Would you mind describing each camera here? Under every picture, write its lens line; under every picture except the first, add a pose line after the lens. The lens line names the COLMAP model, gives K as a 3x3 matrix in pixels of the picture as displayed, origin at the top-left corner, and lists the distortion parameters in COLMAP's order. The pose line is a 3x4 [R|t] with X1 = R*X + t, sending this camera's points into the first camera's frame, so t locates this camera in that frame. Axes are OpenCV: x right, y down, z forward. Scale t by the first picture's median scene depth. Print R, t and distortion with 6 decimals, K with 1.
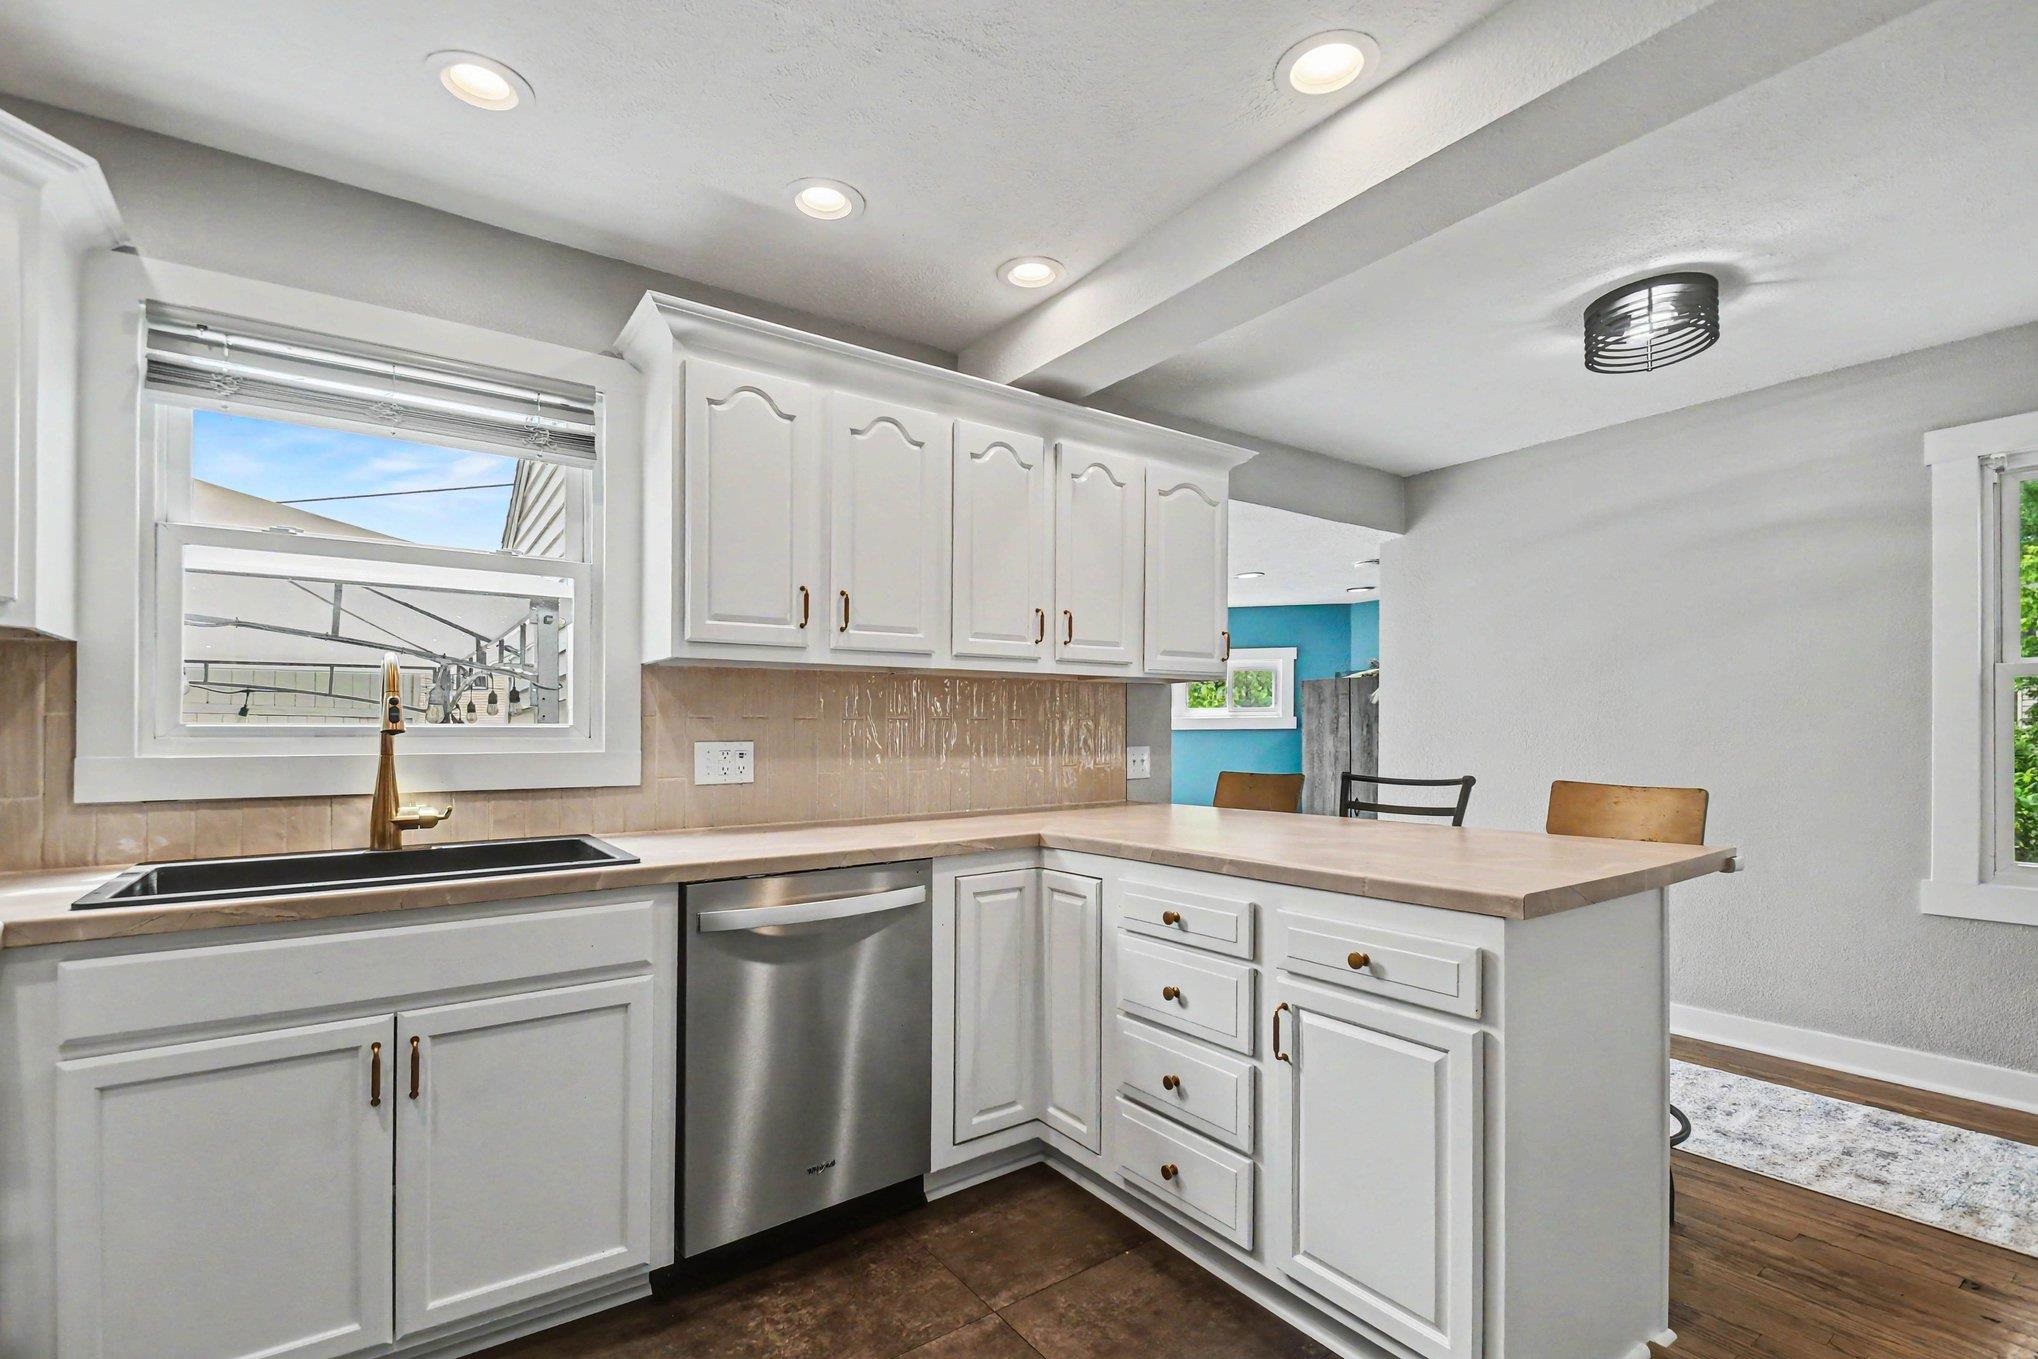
lens RADIAL K [[912.4, 0, 1011.1], [0, 912.4, 726.2], [0, 0, 1]] dist [-0.000568, -0.004548]
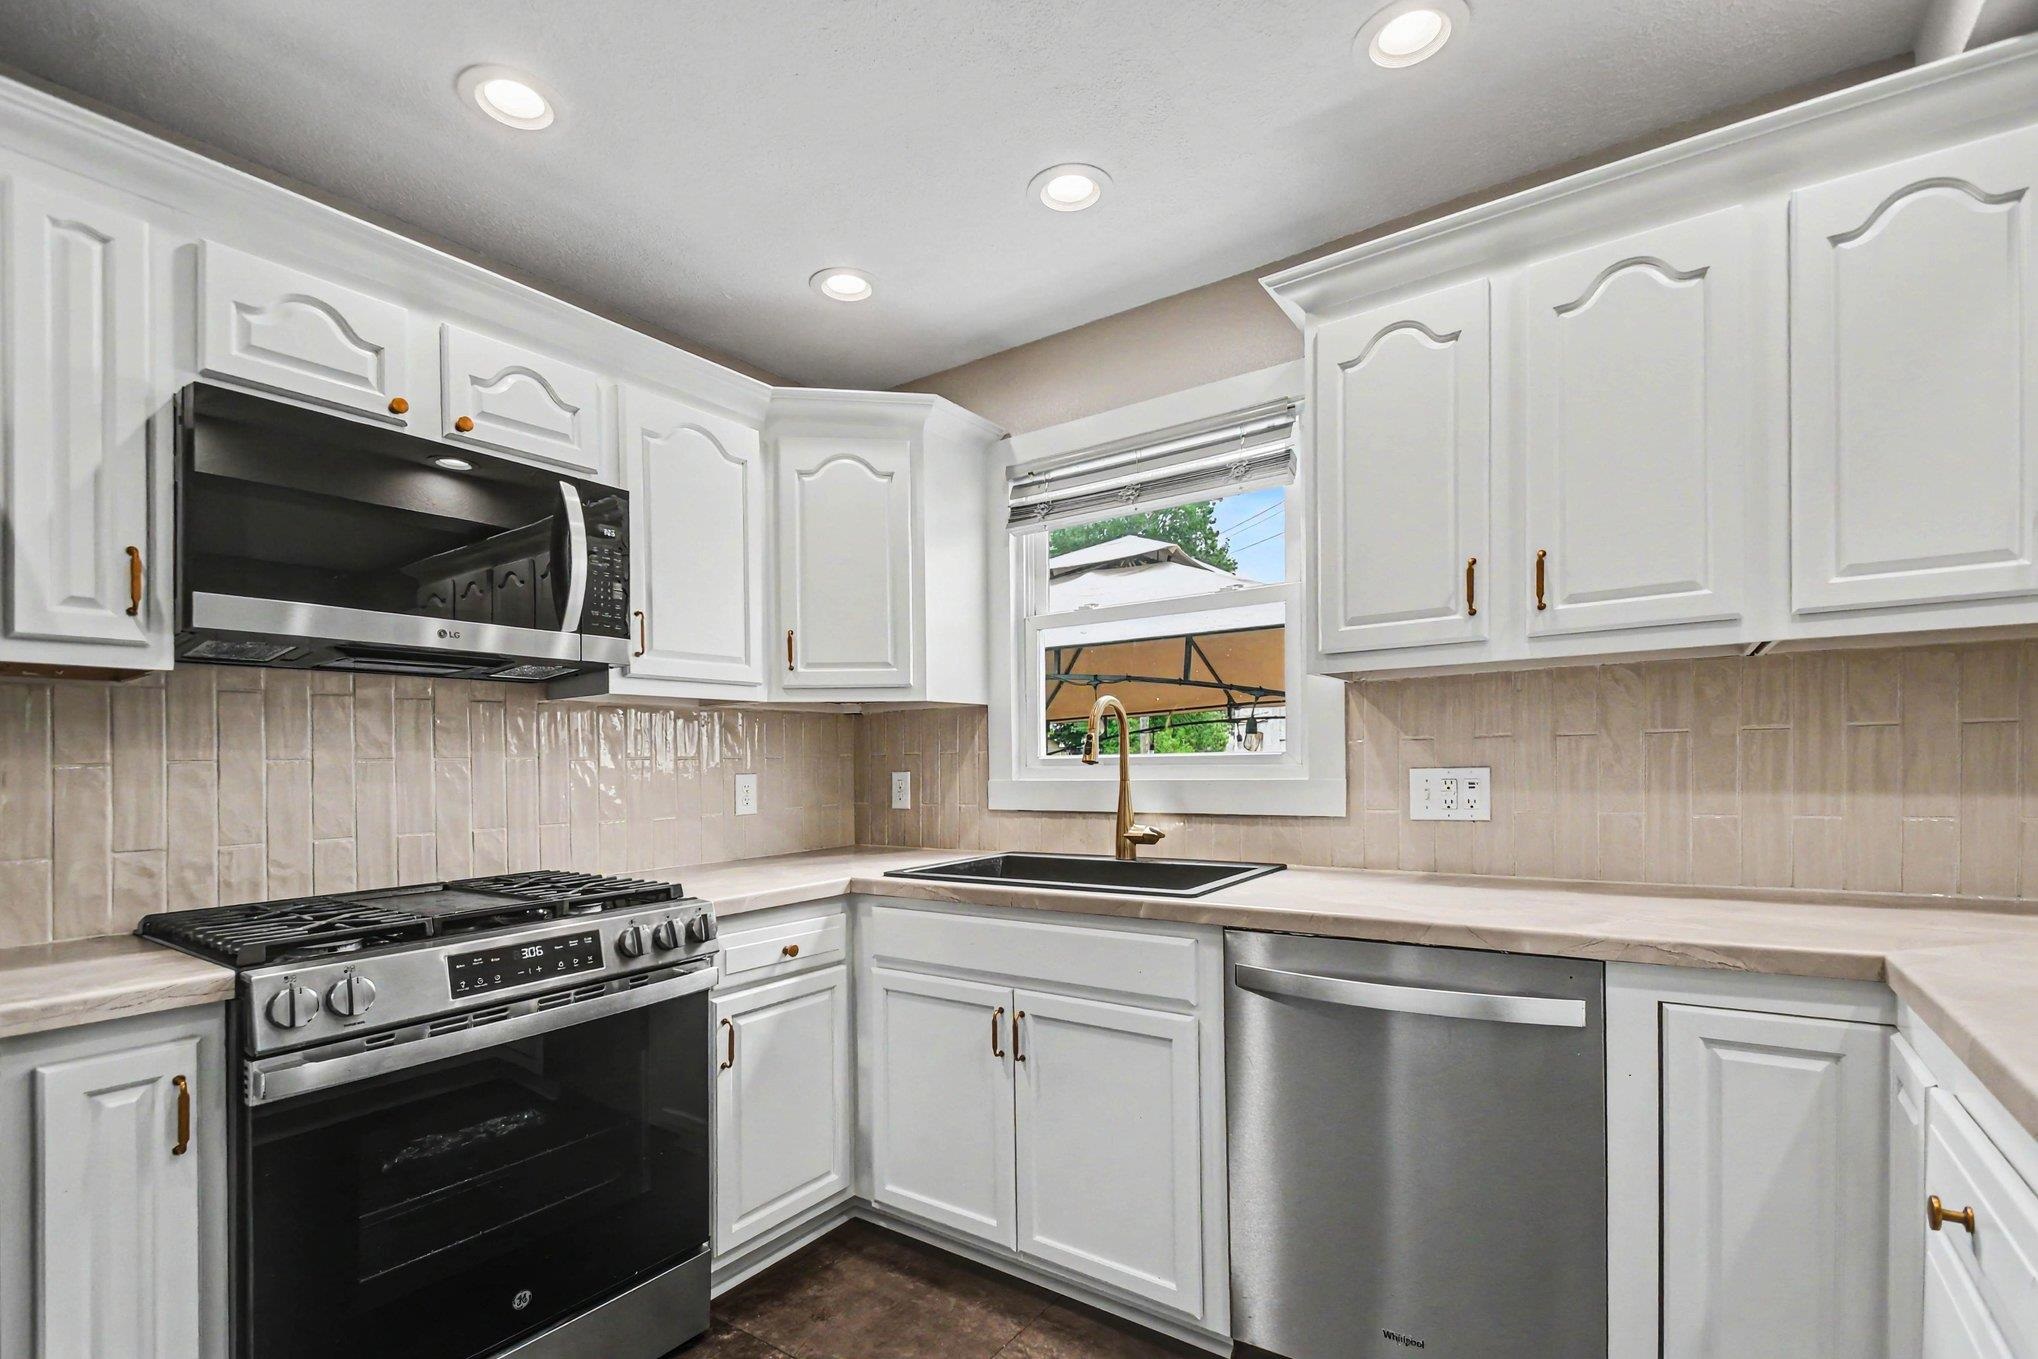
lens RADIAL K [[912.4, 0, 1008.0], [0, 912.4, 761.7], [0, 0, 1]] dist [-0.000568, -0.004548]
pose [[0.329359, -0.003806, -0.944197, 0.364576], [0.024364, 0.999693, 0.004469, -0.001930], [0.943890, -0.024477, 0.329350, 0.423949]]
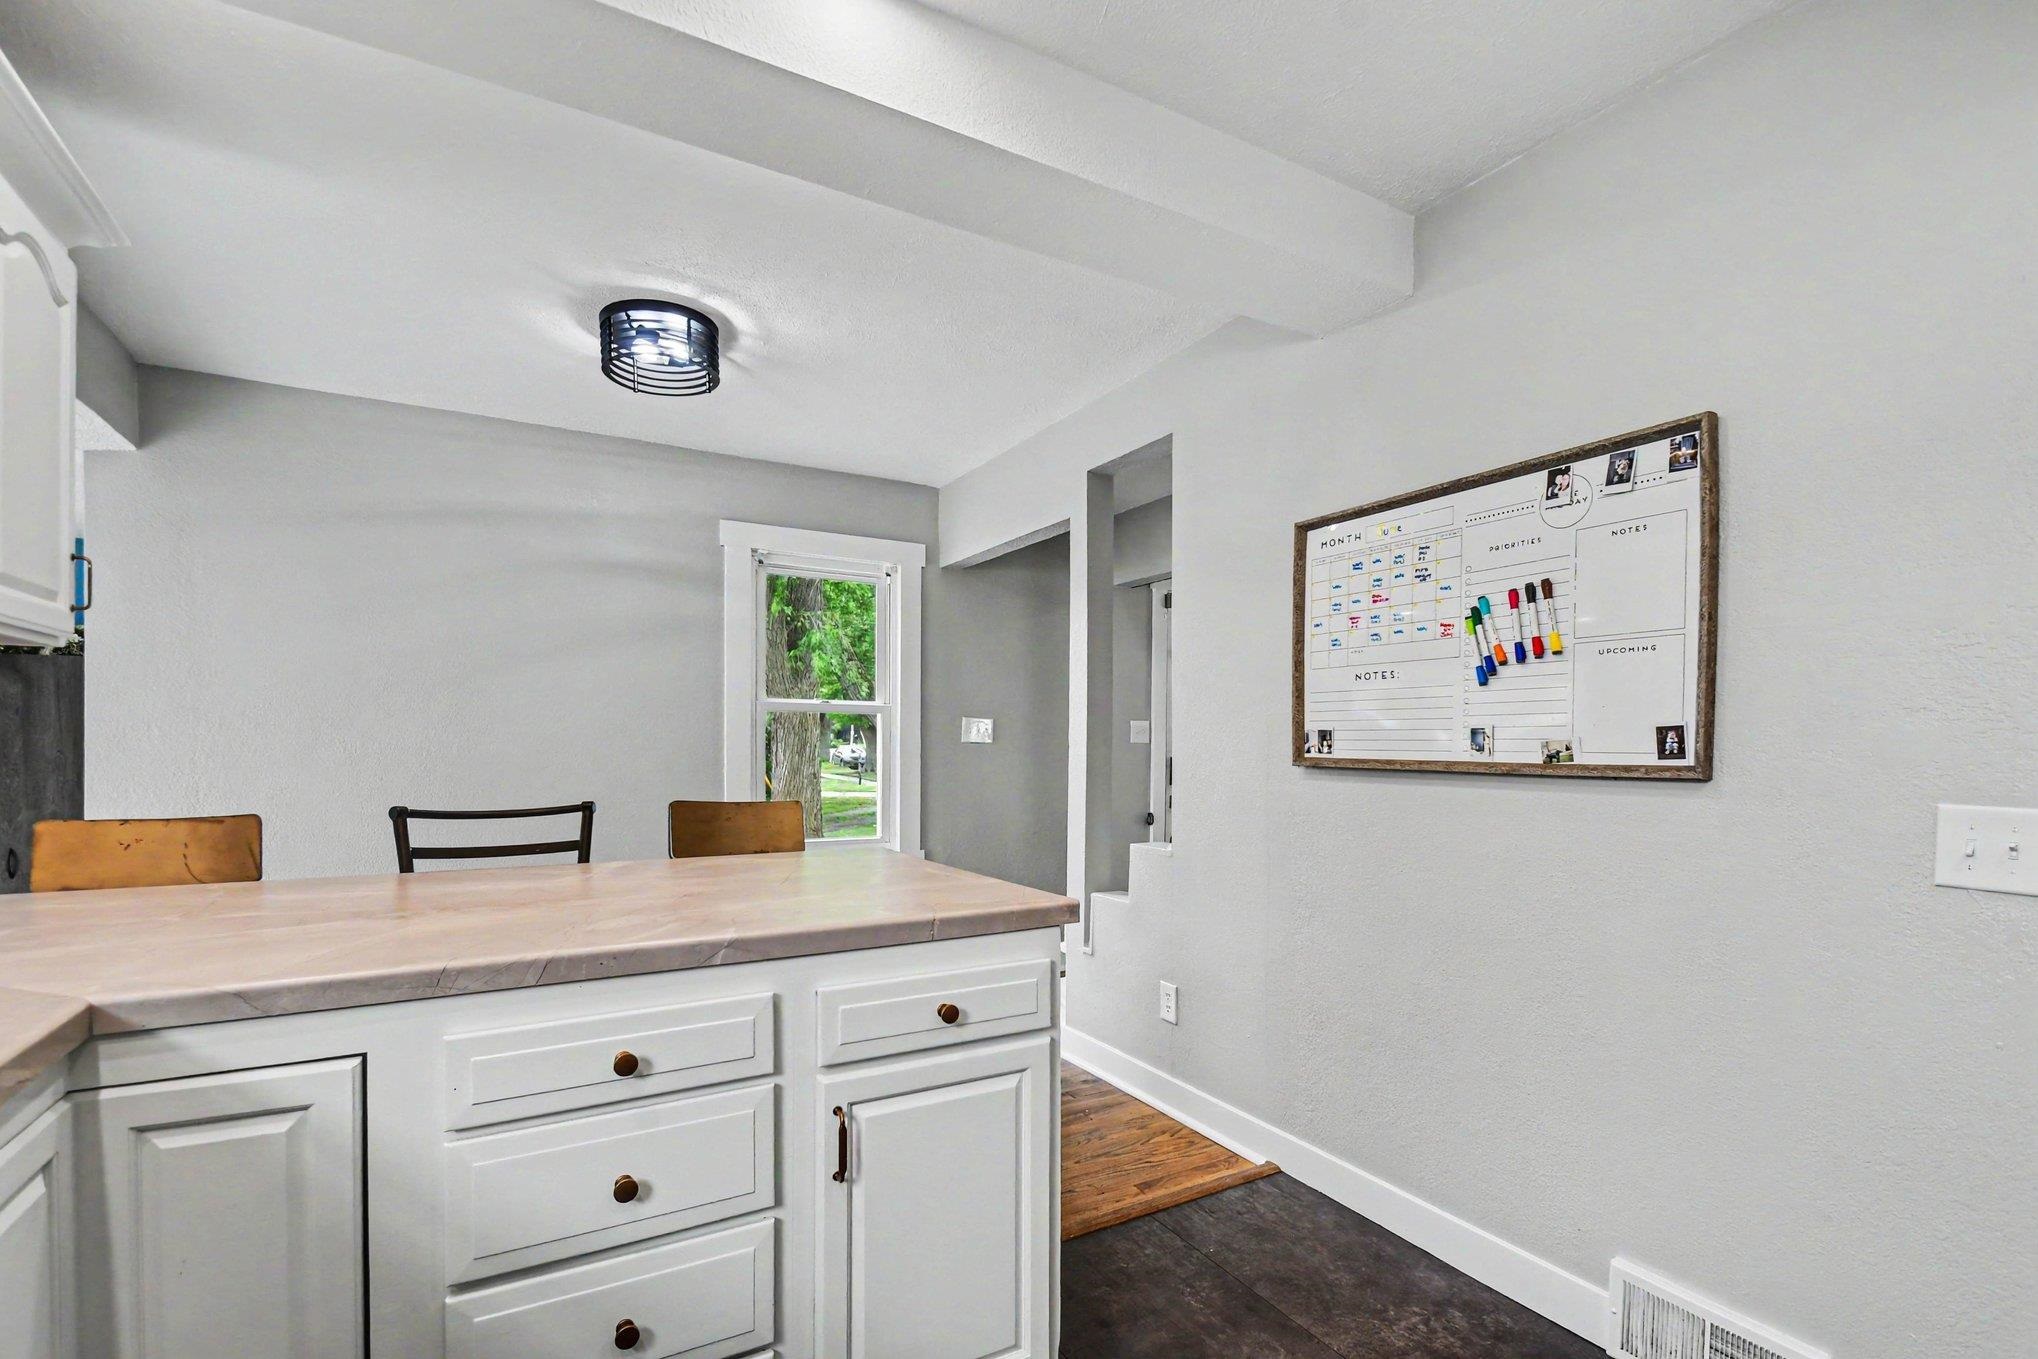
lens RADIAL K [[912.4, 0, 1002.9], [0, 912.4, 767.7], [0, 0, 1]] dist [-0.000568, -0.004548]
pose [[0.096923, -0.016621, 0.995153, -0.341273], [-0.013278, 0.999750, 0.017991, 0.004215], [-0.995203, -0.014958, 0.096678, 0.619897]]
